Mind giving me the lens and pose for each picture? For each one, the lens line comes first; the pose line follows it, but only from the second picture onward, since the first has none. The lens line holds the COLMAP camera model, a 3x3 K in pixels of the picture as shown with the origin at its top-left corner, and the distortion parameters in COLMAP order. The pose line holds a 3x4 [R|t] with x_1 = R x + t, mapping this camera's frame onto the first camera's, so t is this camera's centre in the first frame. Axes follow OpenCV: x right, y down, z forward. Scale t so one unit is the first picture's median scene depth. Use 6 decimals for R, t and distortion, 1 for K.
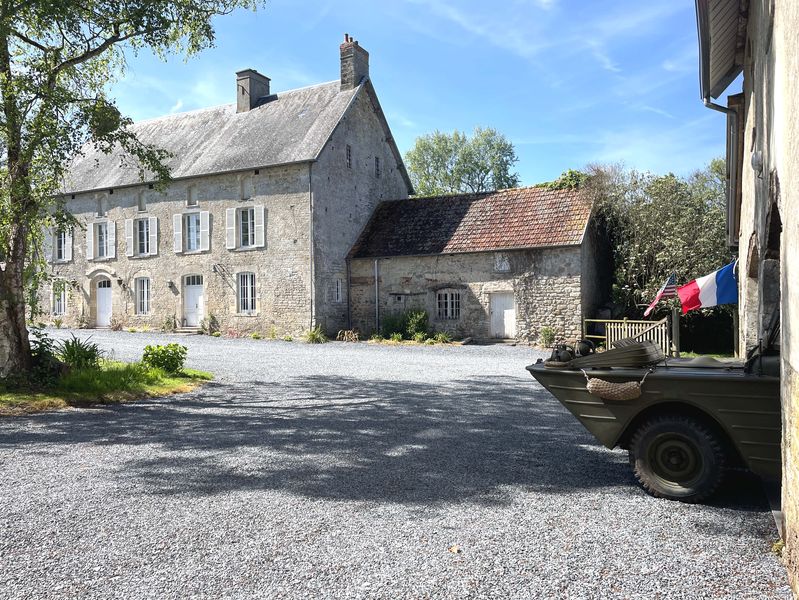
lens RADIAL K [[607.8, 0, 400.2], [0, 607.8, 313.8], [0, 0, 1]] dist [0.008085, -0.003345]
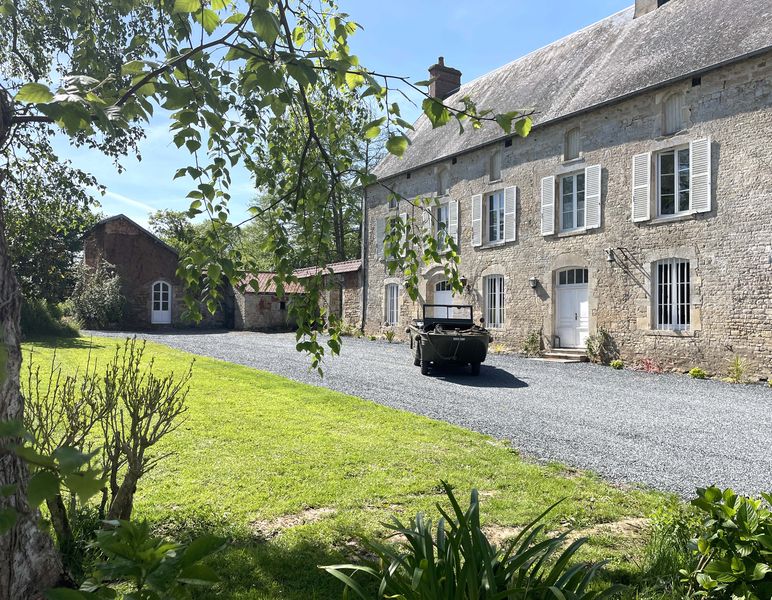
lens RADIAL K [[633.2, 0, 386.1], [0, 633.2, 301.9], [0, 0, 1]] dist [0.017523, 0.004659]
pose [[0.865736, -0.001058, -0.500500, -0.179250], [-0.016260, 0.999410, -0.030239, -0.005033], [0.500237, 0.034317, 0.865208, 0.332466]]
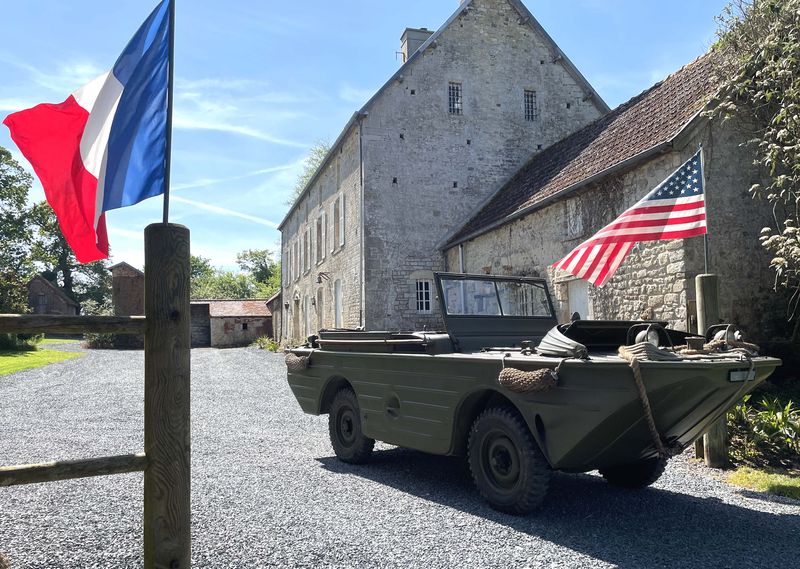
lens RADIAL K [[658.5, 0, 400.0], [0, 658.5, 289.1], [0, 0, 1]] dist [0.016933, 0.001997]
pose [[0.686042, -0.066125, -0.724550, 0.393568], [0.003647, 0.996161, -0.087460, 0.016558], [0.727552, 0.057359, 0.683650, 0.465805]]
